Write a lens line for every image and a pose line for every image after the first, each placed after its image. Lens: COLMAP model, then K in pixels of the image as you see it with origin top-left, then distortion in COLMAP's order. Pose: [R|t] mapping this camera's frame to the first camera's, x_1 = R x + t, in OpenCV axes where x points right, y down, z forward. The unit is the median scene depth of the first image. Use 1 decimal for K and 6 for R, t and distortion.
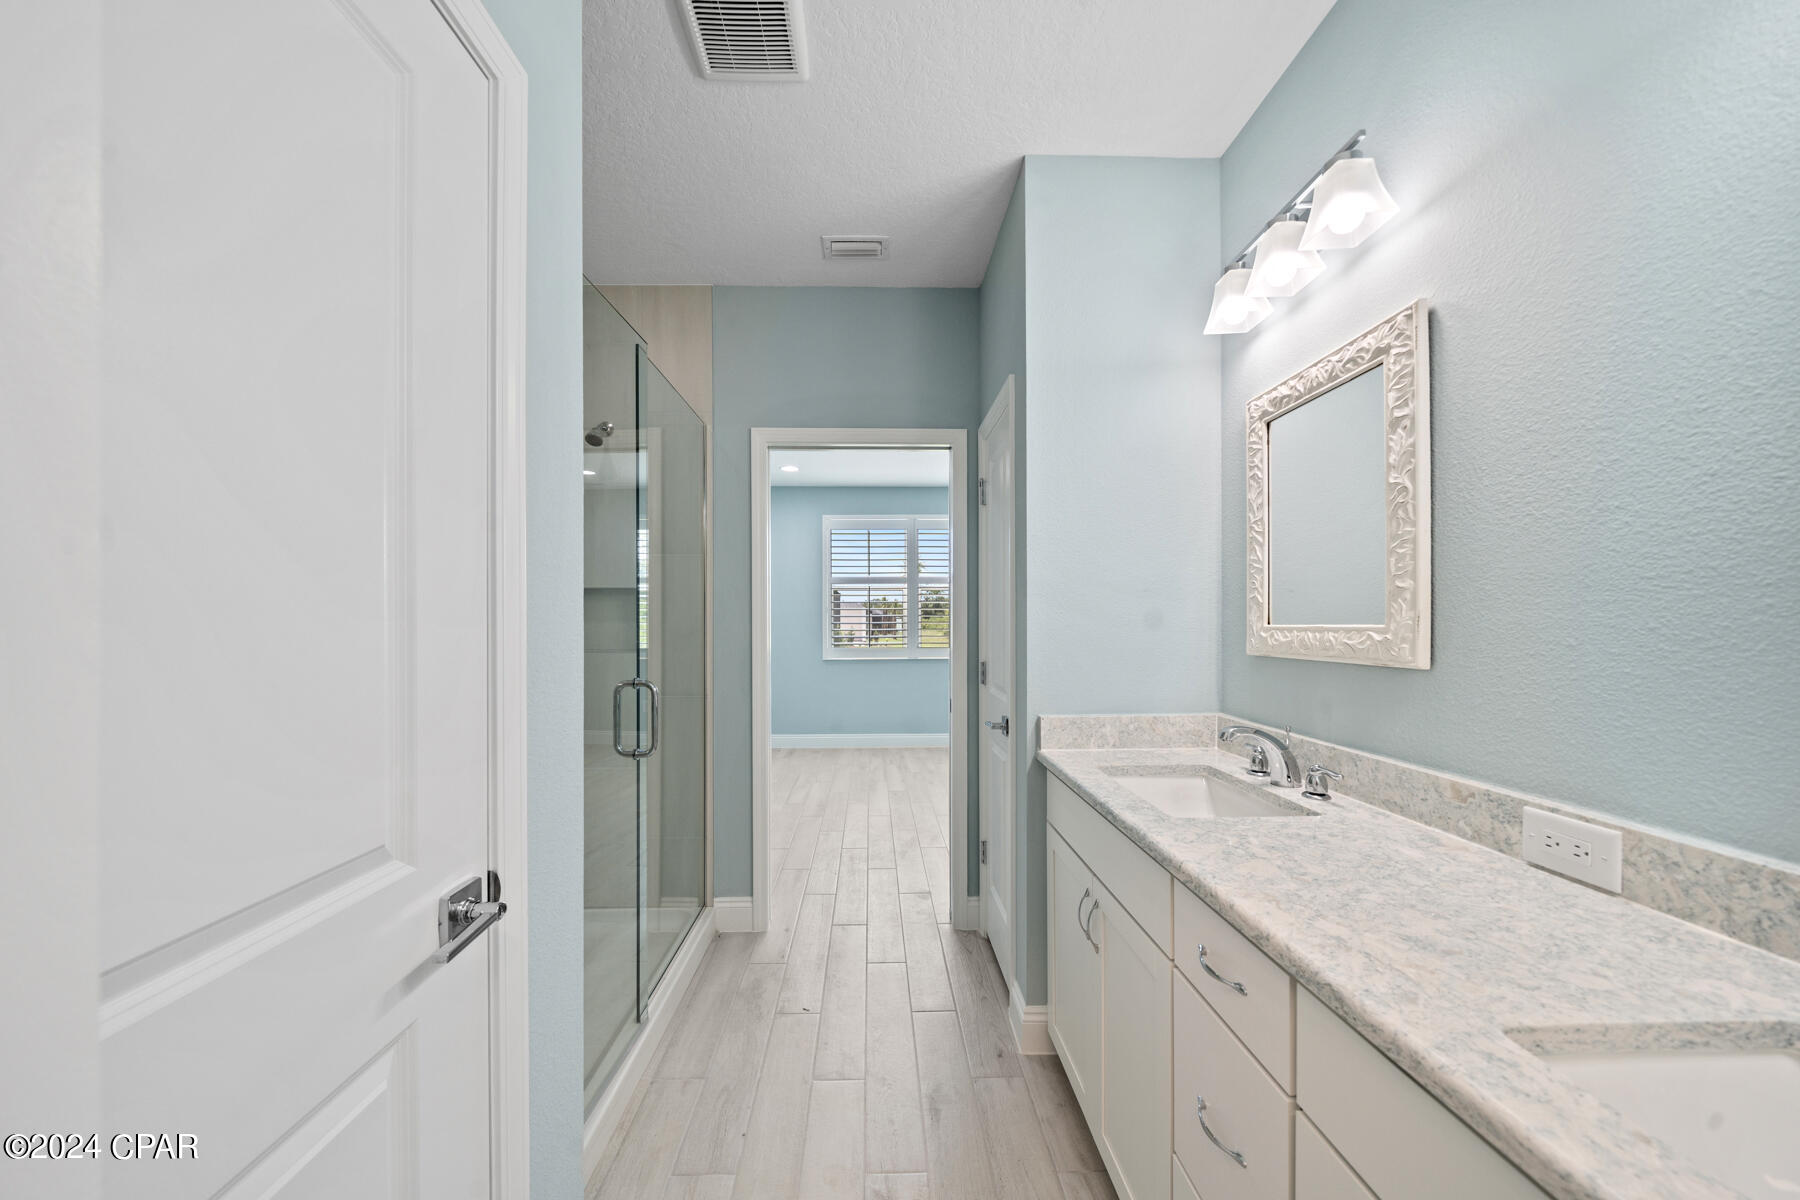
lens RADIAL K [[618.2, 0, 897.7], [0, 618.2, 615.8], [0, 0, 1]] dist [-0.001899, -0.000162]
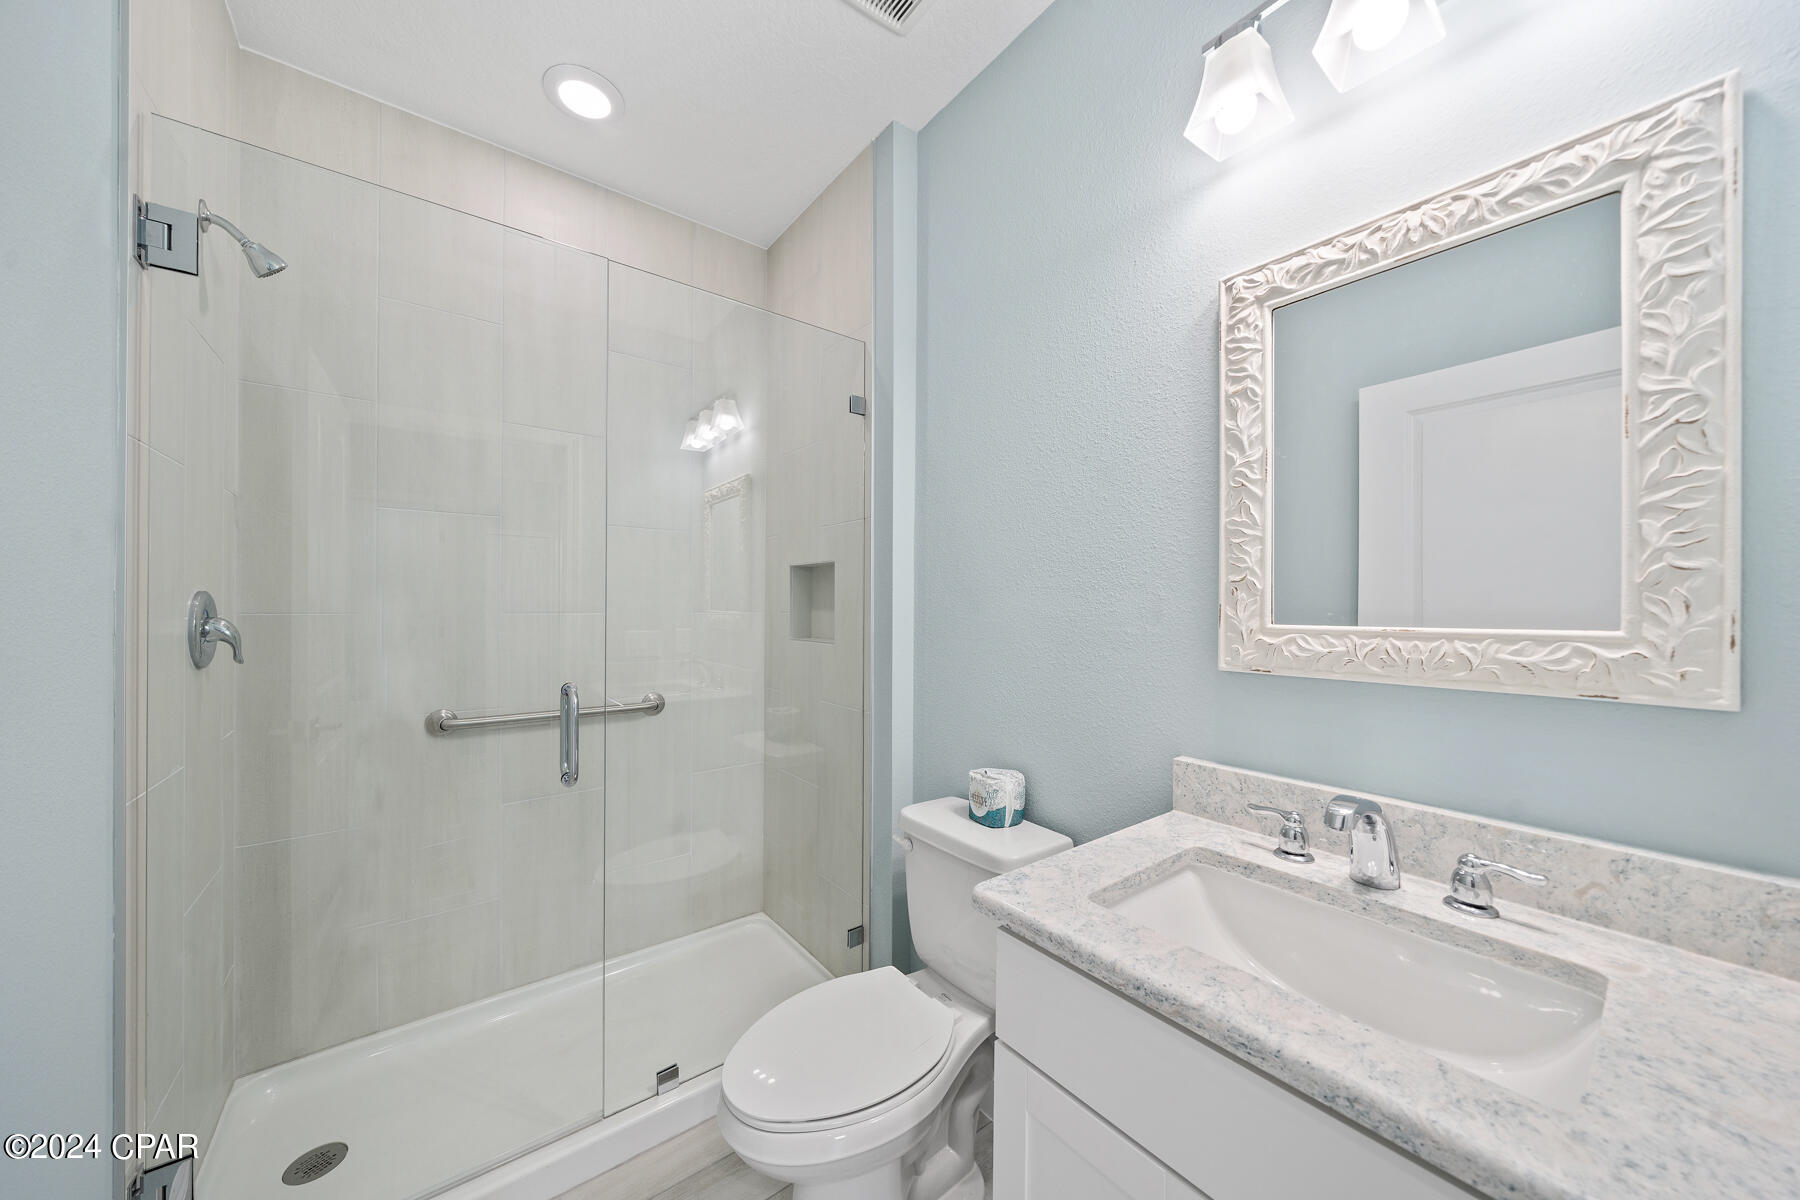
lens RADIAL K [[618.2, 0, 904.7], [0, 618.2, 606.8], [0, 0, 1]] dist [-0.001899, -0.000162]
pose [[0.807293, 0.006125, 0.590118, -0.092748], [-0.013573, 0.999874, 0.008191, -0.004251], [-0.589994, -0.014622, 0.807275, 0.752968]]
